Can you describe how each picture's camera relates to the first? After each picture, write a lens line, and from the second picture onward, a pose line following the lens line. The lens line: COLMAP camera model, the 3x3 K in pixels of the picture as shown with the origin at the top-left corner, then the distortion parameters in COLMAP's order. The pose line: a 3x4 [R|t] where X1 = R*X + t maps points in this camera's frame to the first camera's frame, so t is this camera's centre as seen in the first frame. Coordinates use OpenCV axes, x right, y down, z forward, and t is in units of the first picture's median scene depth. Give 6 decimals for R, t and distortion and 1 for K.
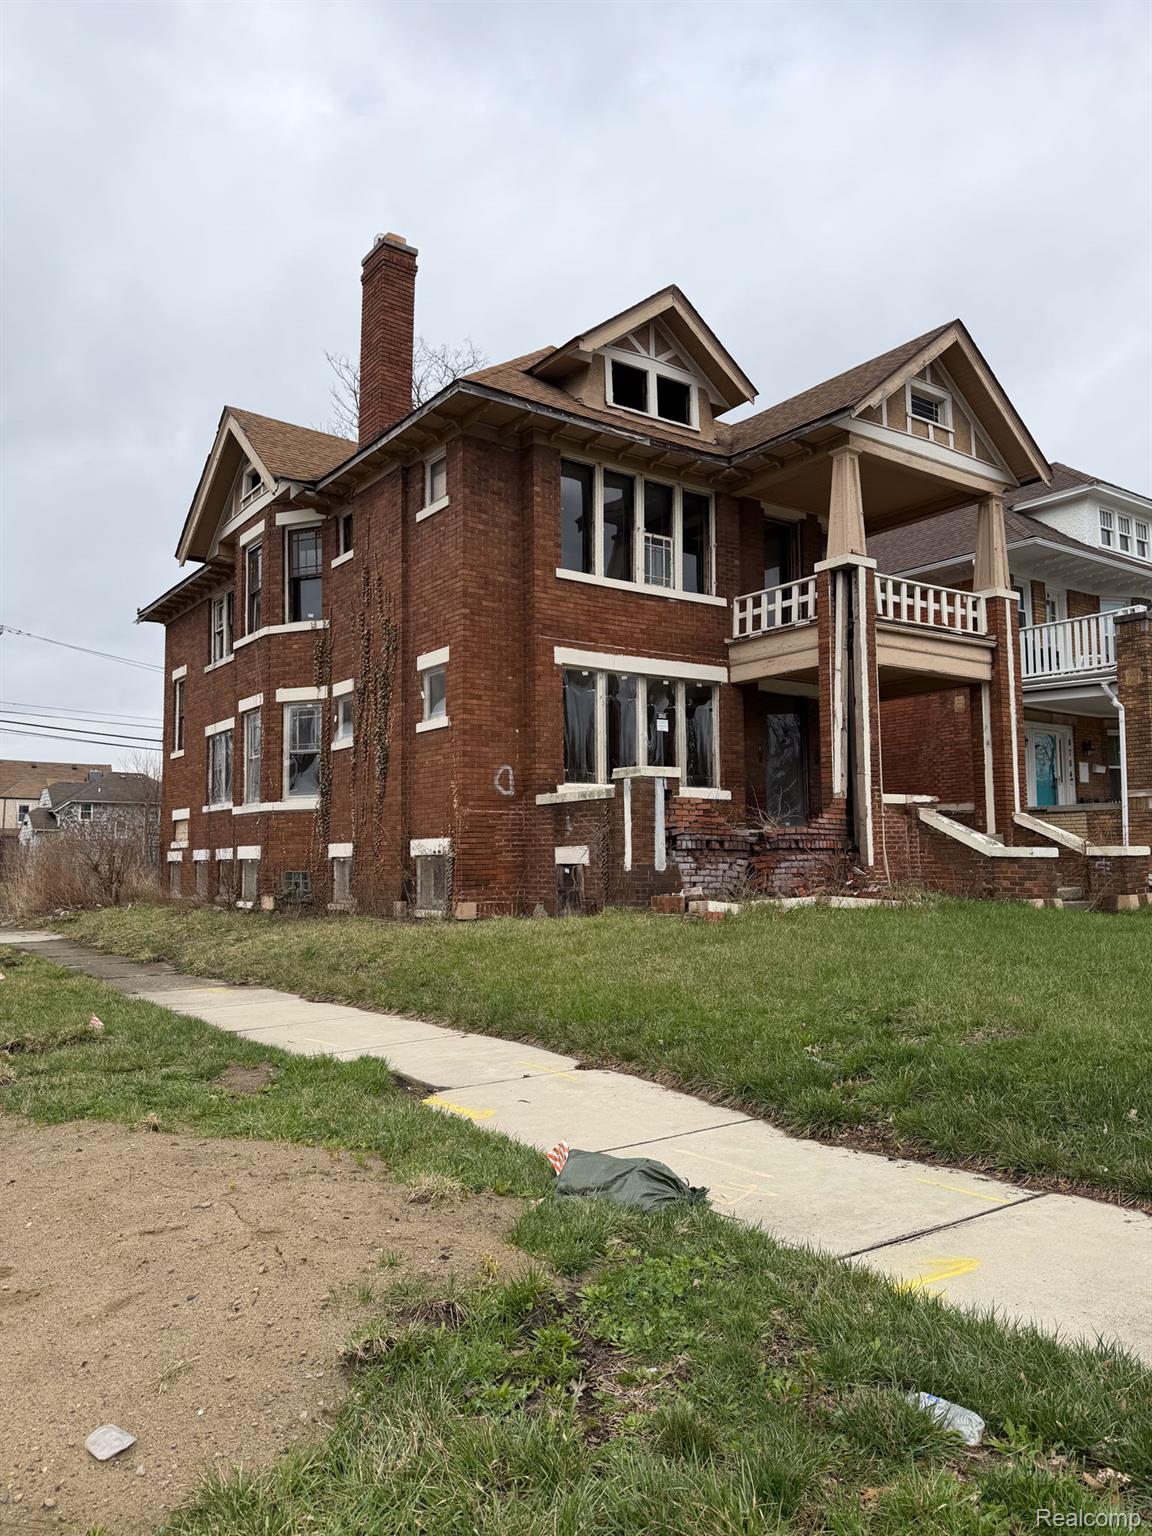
lens RADIAL K [[1061.5, 0, 571.5], [0, 1061.5, 770.6], [0, 0, 1]] dist [0.104966, -0.004754]
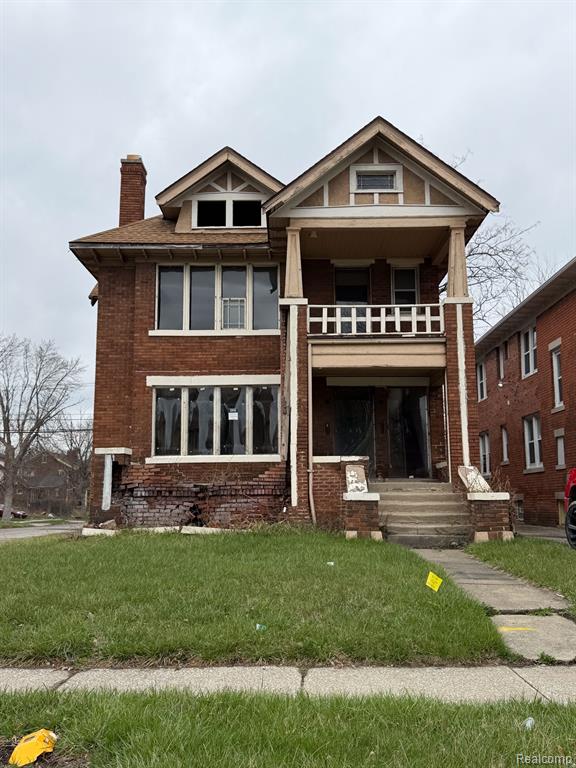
lens RADIAL K [[731.2, 0, 286.3], [0, 731.2, 389.4], [0, 0, 1]] dist [0.153599, 0.000000]
pose [[0.813442, -0.083750, -0.575585, 0.829123], [0.046638, 0.995785, -0.078981, 0.007943], [0.579773, 0.037403, 0.813919, 0.164181]]
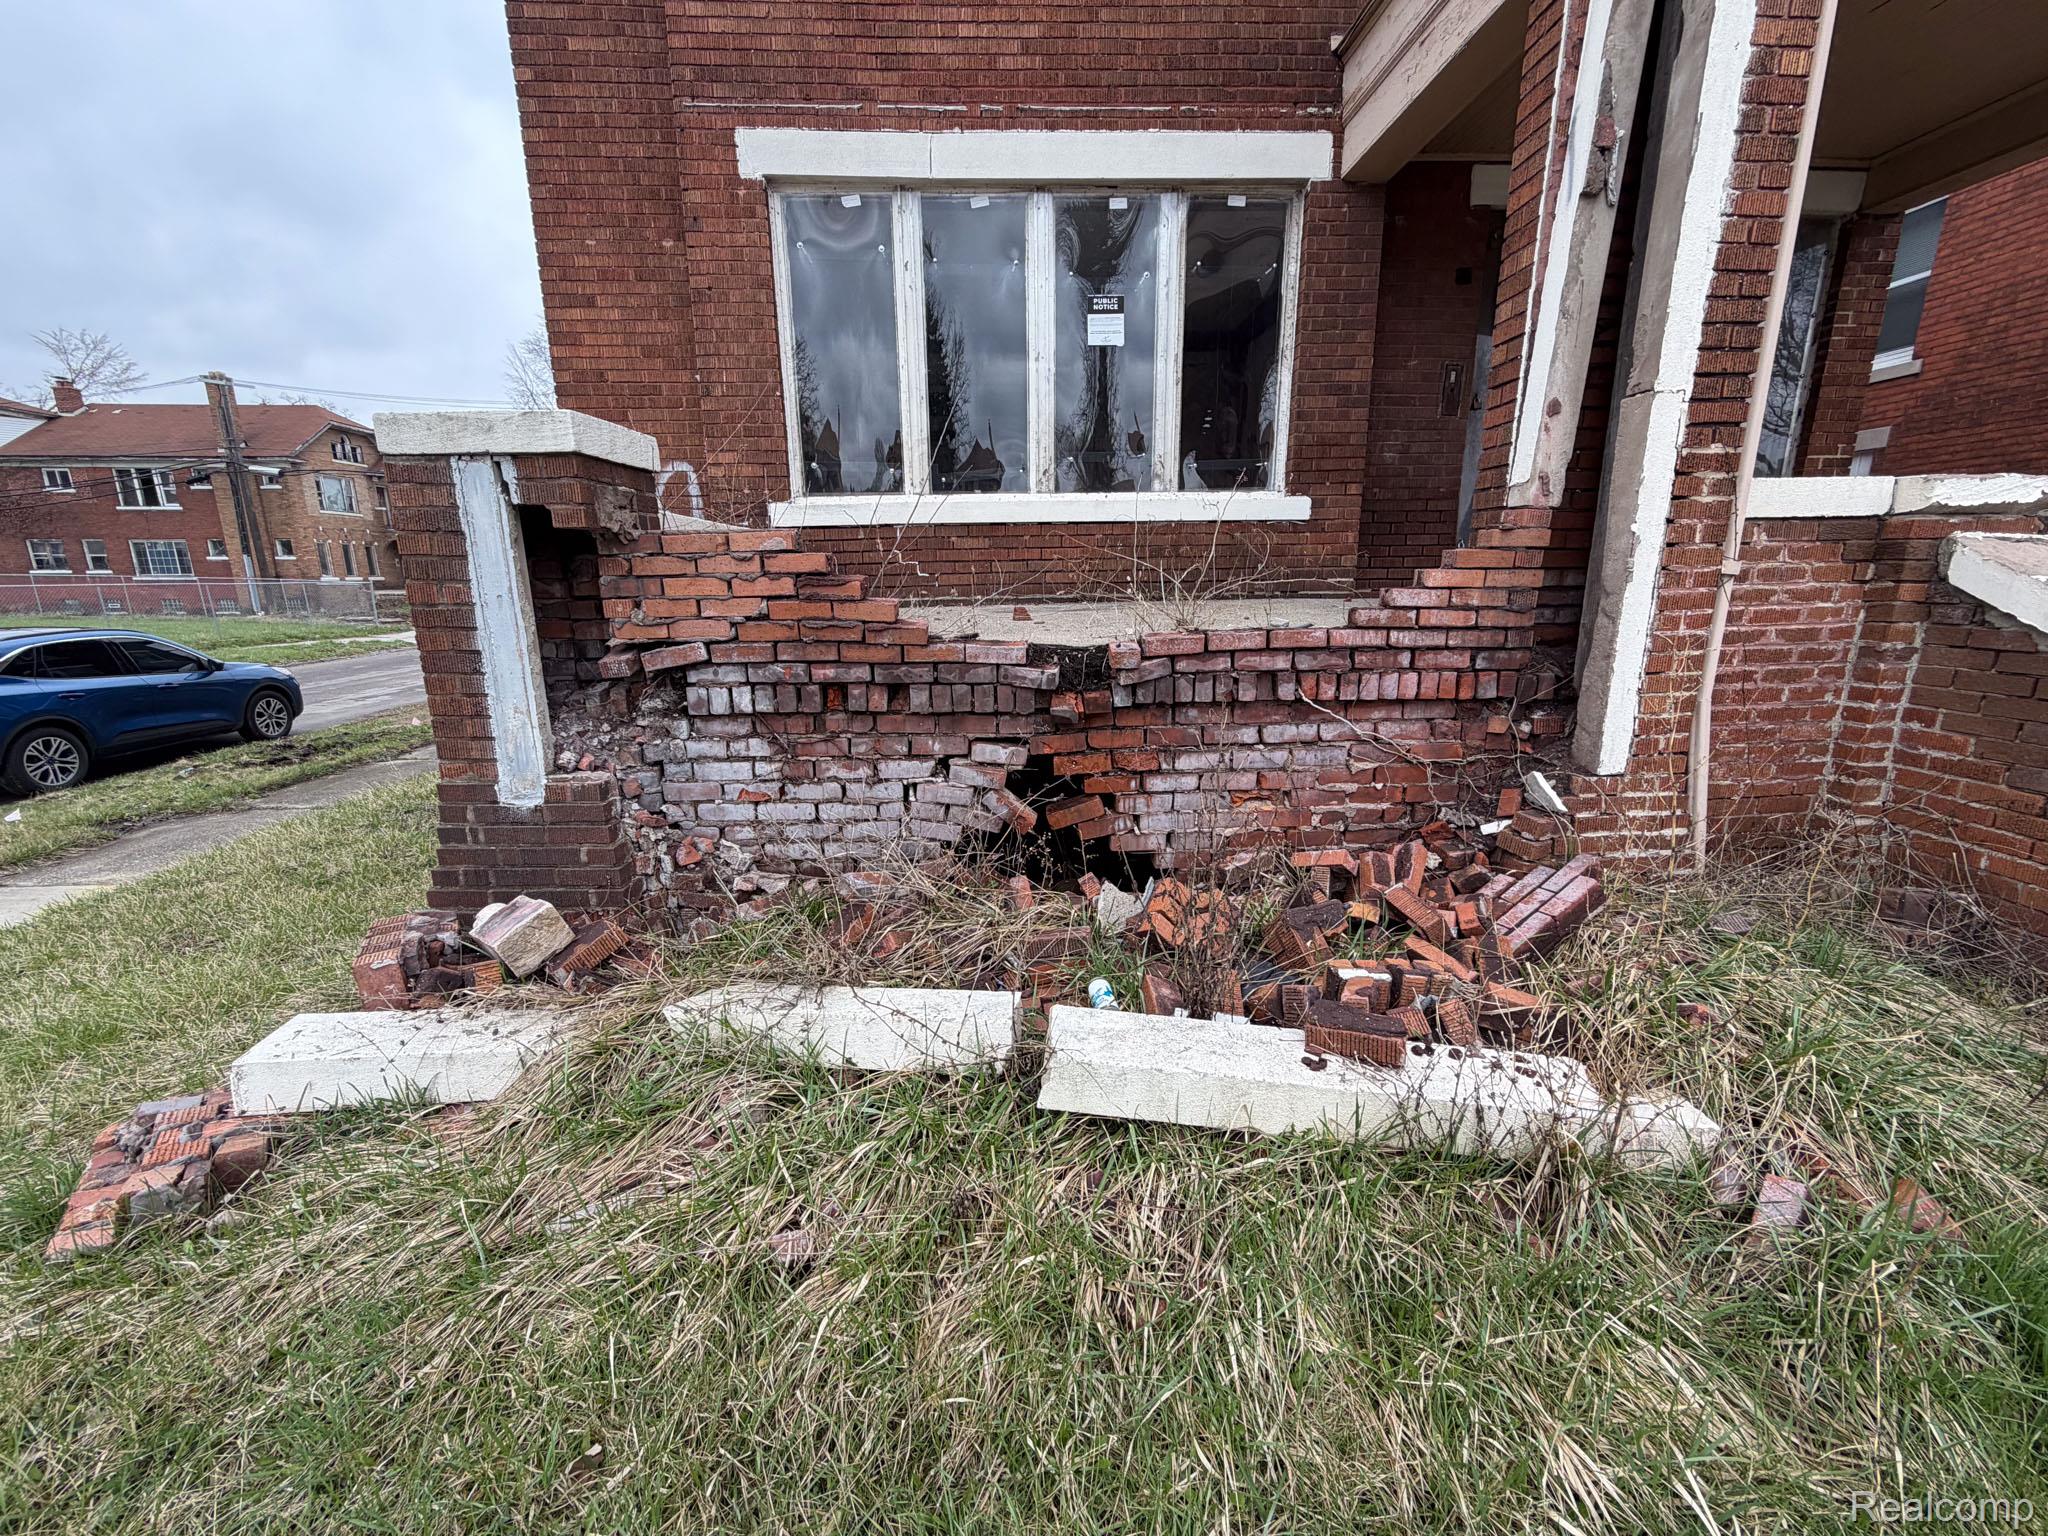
lens RADIAL K [[811.8, 0, 1024.3], [0, 811.8, 771.1], [0, 0, 1]] dist [-0.002796, -0.000554]
pose [[0.840849, 0.127499, -0.526039, 0.253424], [0.048124, 0.950402, 0.307278, 0.020361], [0.539126, -0.283690, 0.793009, 0.739720]]
